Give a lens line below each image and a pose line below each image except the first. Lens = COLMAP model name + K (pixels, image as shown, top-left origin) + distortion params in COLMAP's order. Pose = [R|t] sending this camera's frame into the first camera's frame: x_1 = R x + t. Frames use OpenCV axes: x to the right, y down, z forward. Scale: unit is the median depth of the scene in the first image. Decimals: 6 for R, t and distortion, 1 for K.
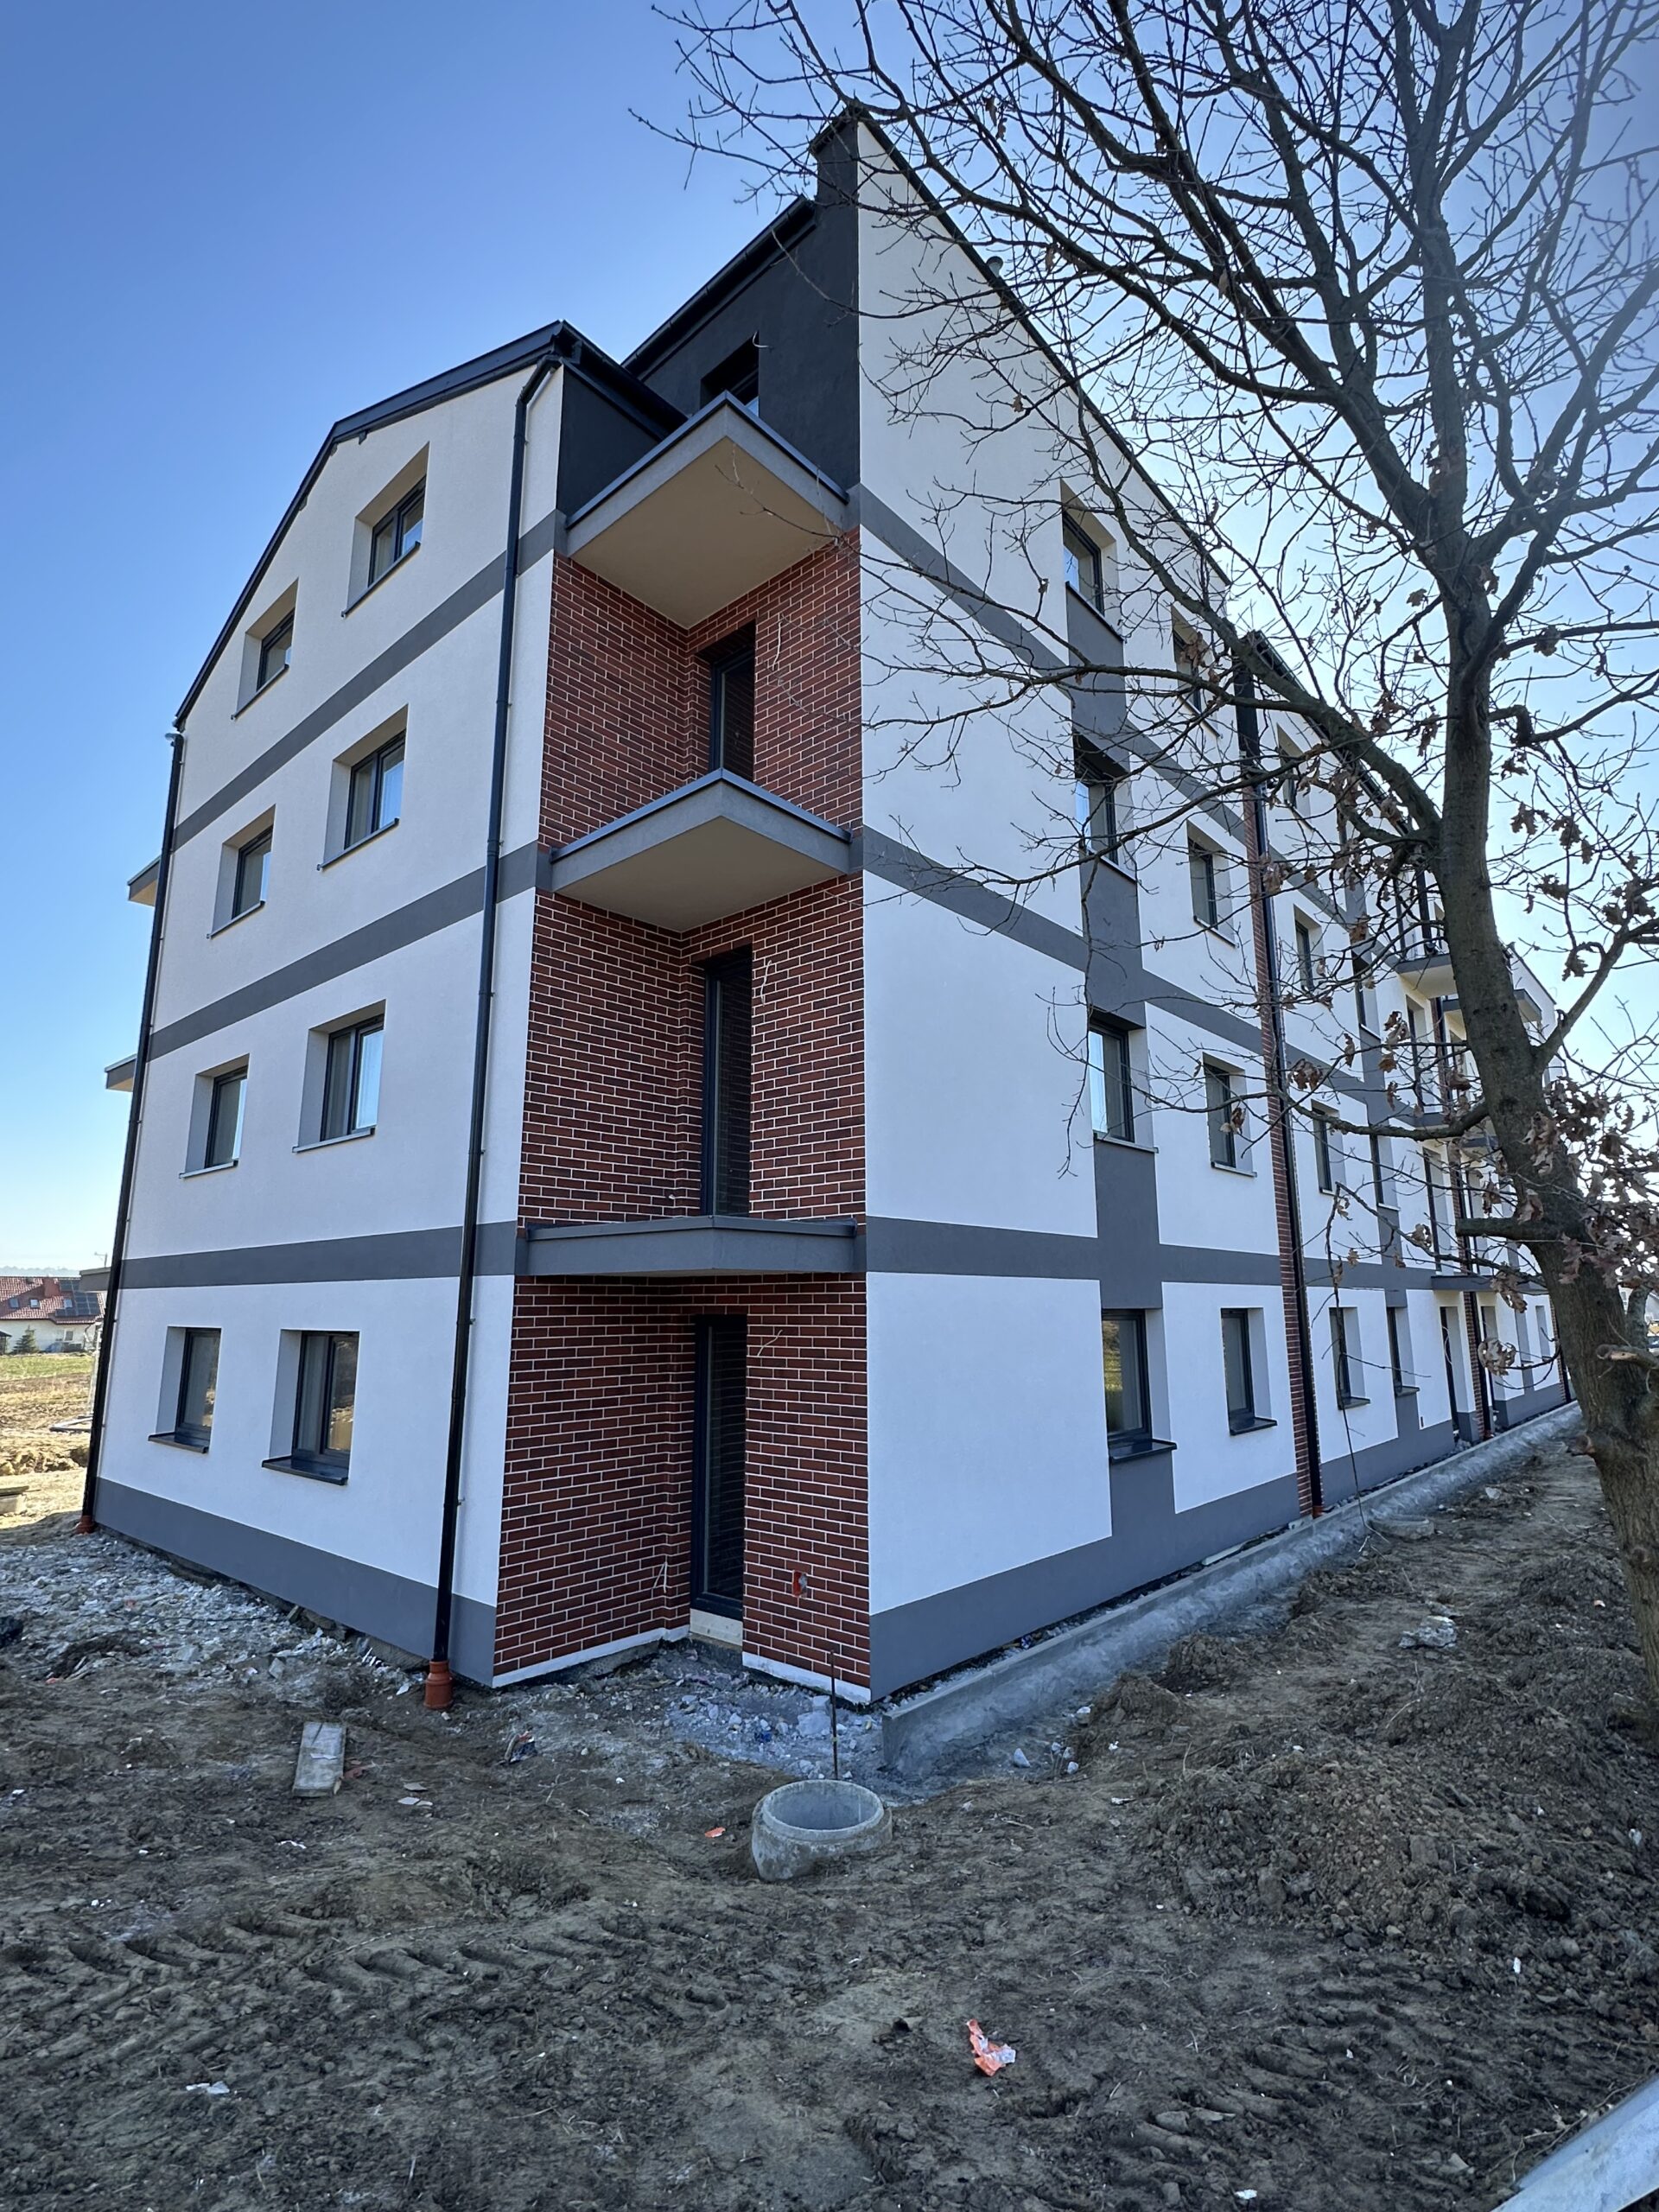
lens RADIAL K [[1071.3, 0, 829.5], [0, 1071.3, 1106.0], [0, 0, 1]] dist [-0.003771, 0.000156]
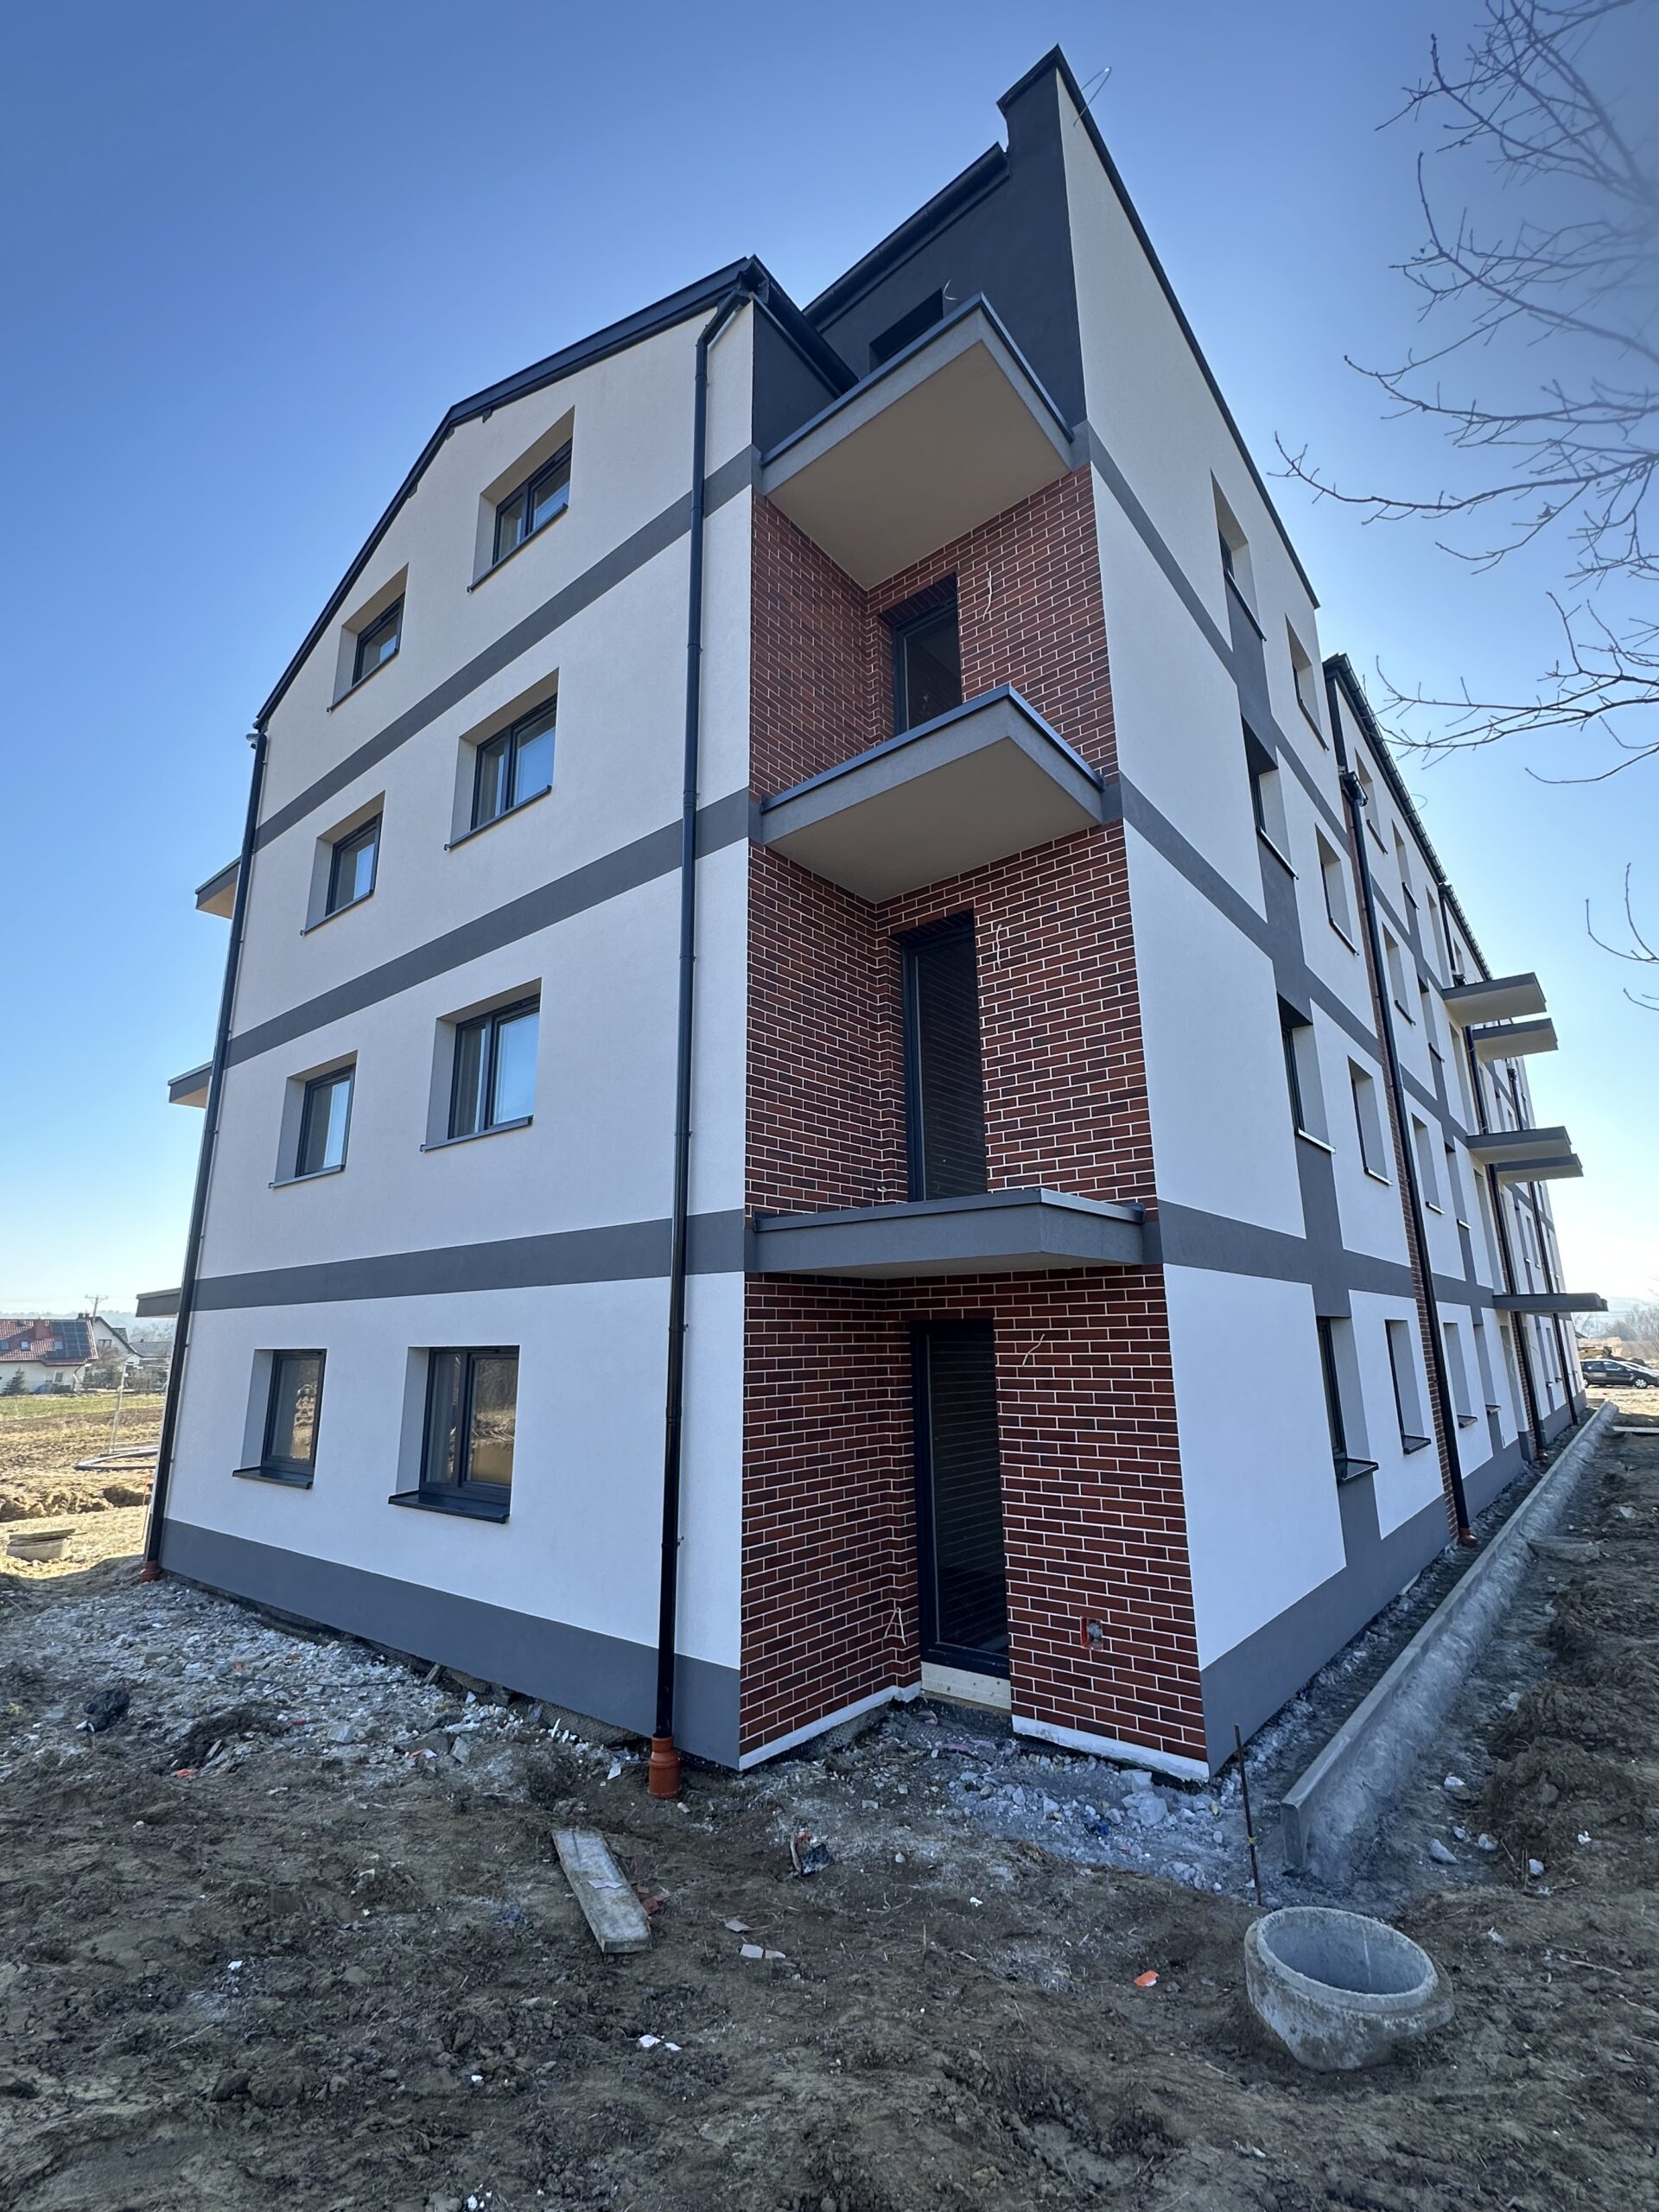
lens RADIAL K [[998.5, 0, 829.5], [0, 998.5, 1106.0], [0, 0, 1]] dist [-0.002929, 0.000235]
pose [[0.999261, 0.000266, 0.038432, -0.234312], [0.001576, 0.998852, -0.047871, 0.057955], [-0.038401, 0.047897, 0.998114, 0.173441]]
